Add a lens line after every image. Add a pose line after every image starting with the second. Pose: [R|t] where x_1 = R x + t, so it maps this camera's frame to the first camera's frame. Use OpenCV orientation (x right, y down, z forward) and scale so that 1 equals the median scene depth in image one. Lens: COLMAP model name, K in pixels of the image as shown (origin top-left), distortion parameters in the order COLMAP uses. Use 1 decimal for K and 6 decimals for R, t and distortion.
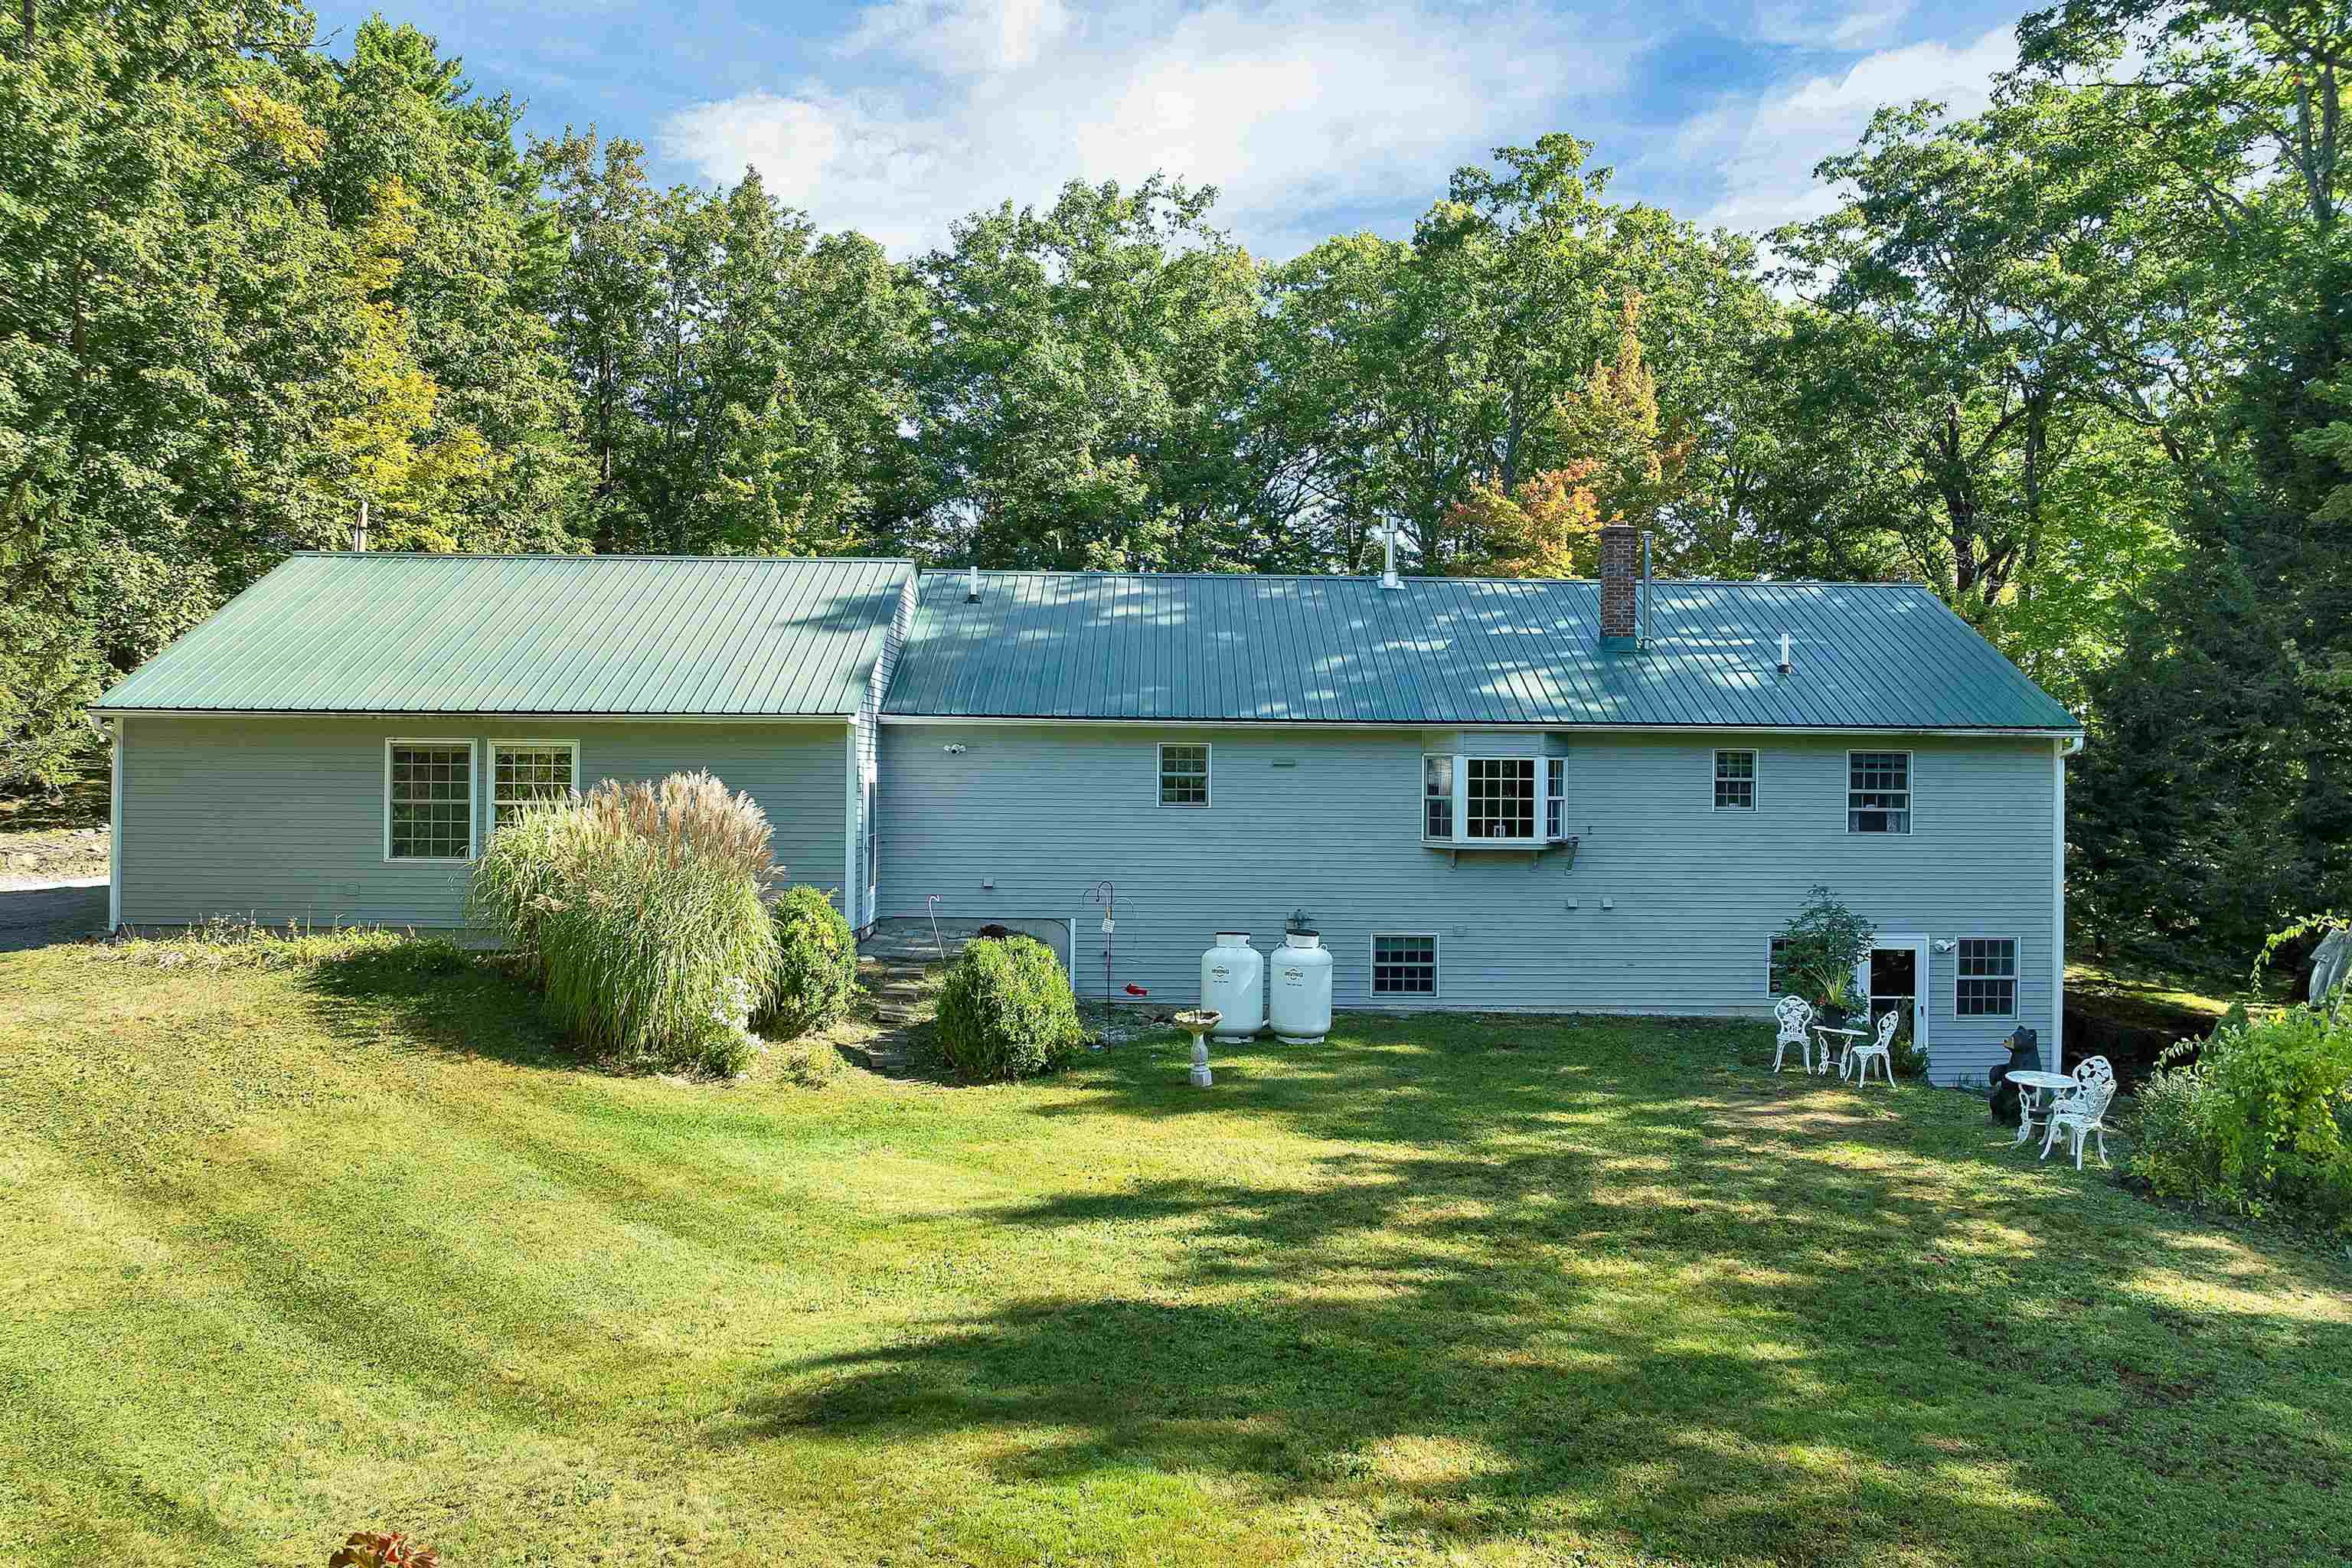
lens RADIAL K [[1673.7, 0, 1177.9], [0, 1673.7, 788.9], [0, 0, 1]] dist [-0.056398, 0.018990]
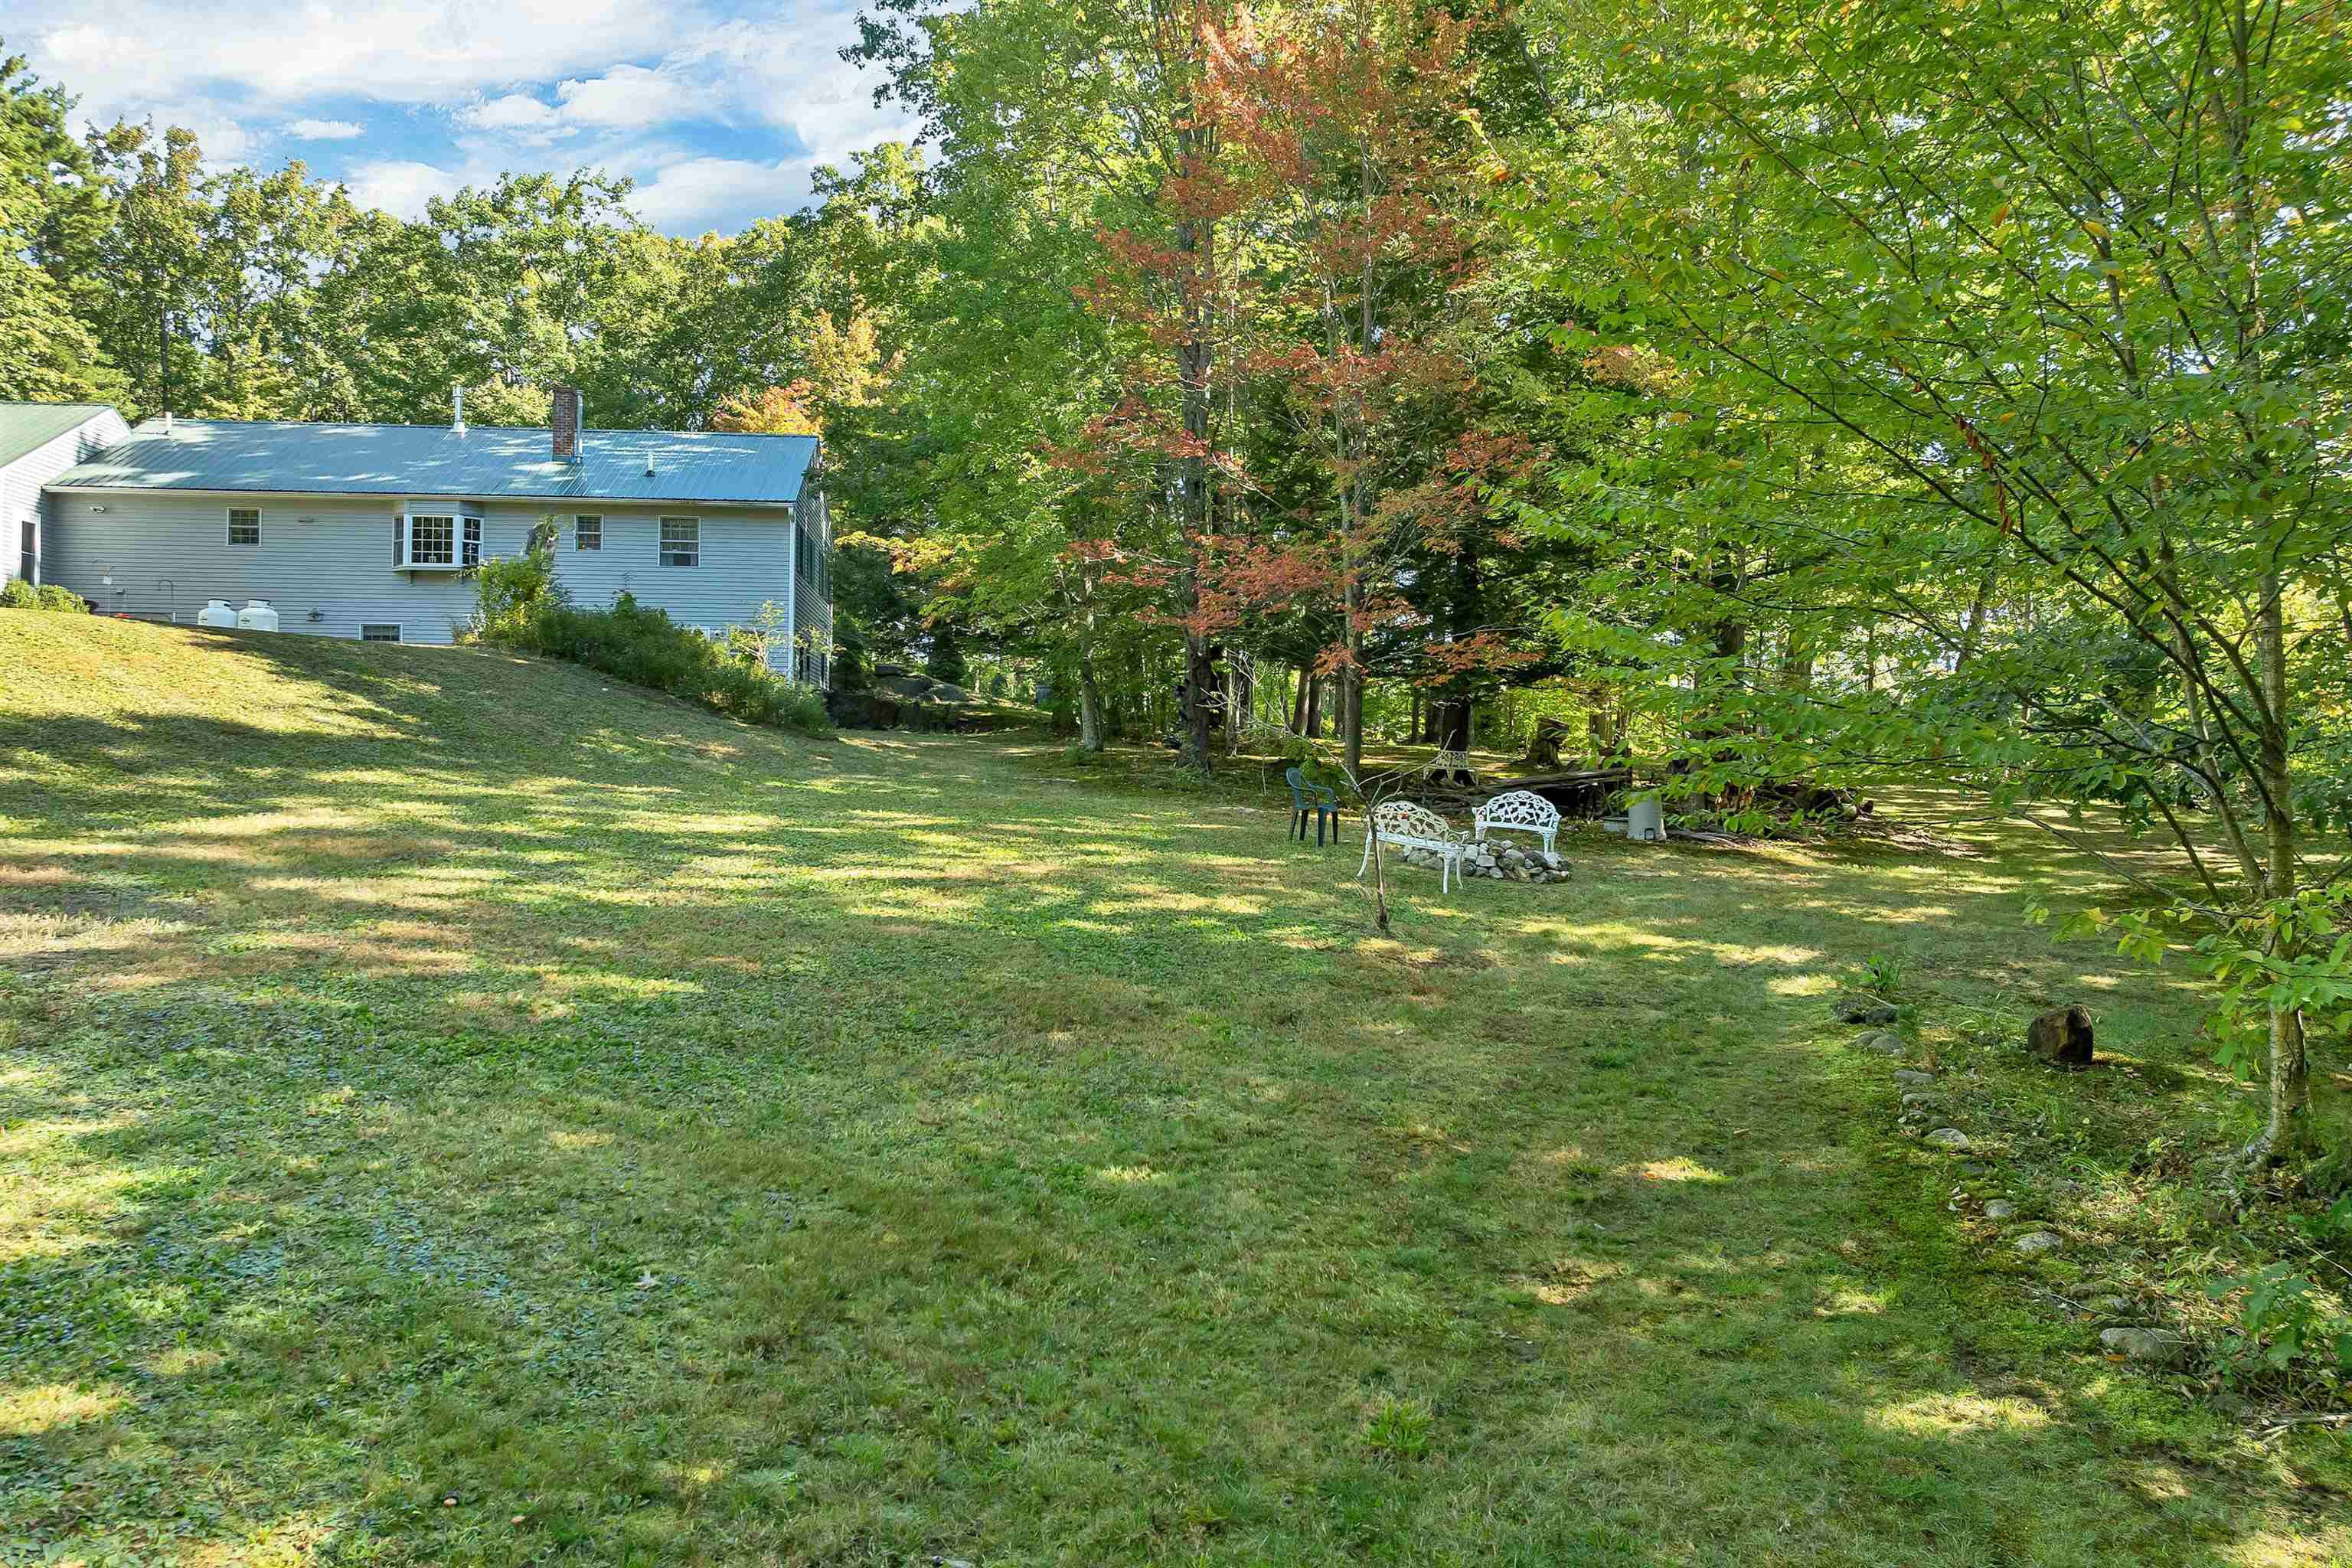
lens RADIAL K [[1673.7, 0, 1174.8], [0, 1673.7, 787.1], [0, 0, 1]] dist [-0.056398, 0.018990]
pose [[0.995372, -0.002128, 0.096073, 0.762481], [0.002292, 0.999996, -0.001588, 0.253614], [-0.096070, 0.001801, 0.995373, -0.708797]]
